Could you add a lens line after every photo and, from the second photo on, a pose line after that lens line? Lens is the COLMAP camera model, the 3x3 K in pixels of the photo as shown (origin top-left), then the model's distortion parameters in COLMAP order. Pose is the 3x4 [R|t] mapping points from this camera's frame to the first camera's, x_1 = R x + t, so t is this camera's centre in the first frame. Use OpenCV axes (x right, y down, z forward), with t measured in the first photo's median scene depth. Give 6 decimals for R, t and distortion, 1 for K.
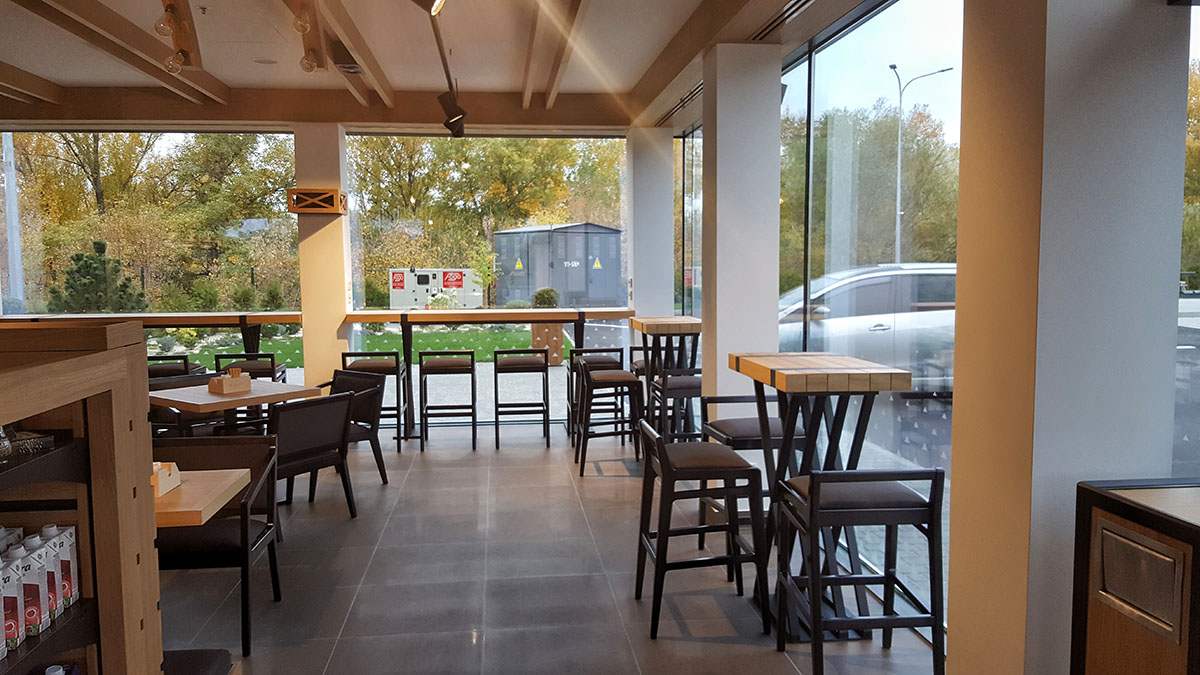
lens RADIAL K [[1000.1, 0, 599.5], [0, 1000.1, 319.6], [0, 0, 1]] dist [0.181950, -0.423585]
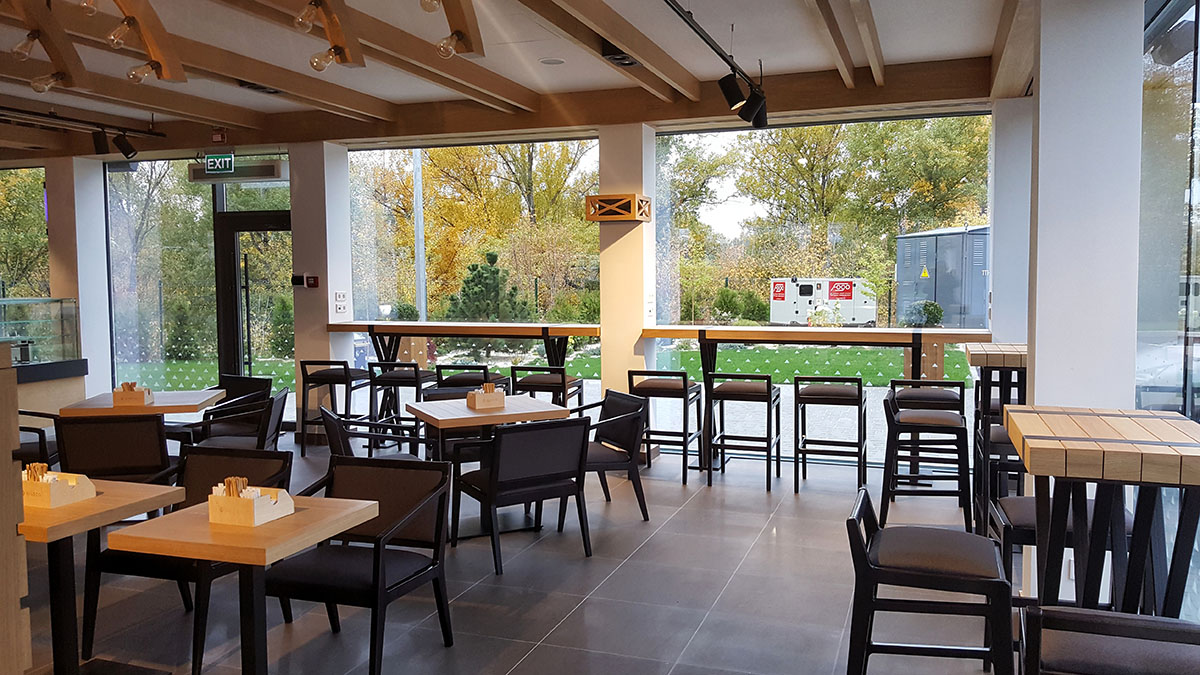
lens RADIAL K [[1000.1, 0, 599.5], [0, 1000.1, 319.6], [0, 0, 1]] dist [0.181950, -0.423585]
pose [[0.881013, 0.023050, -0.472530, 0.126045], [-0.026583, 0.999646, -0.000801, -0.010018], [0.472345, 0.013267, 0.881314, 0.145018]]
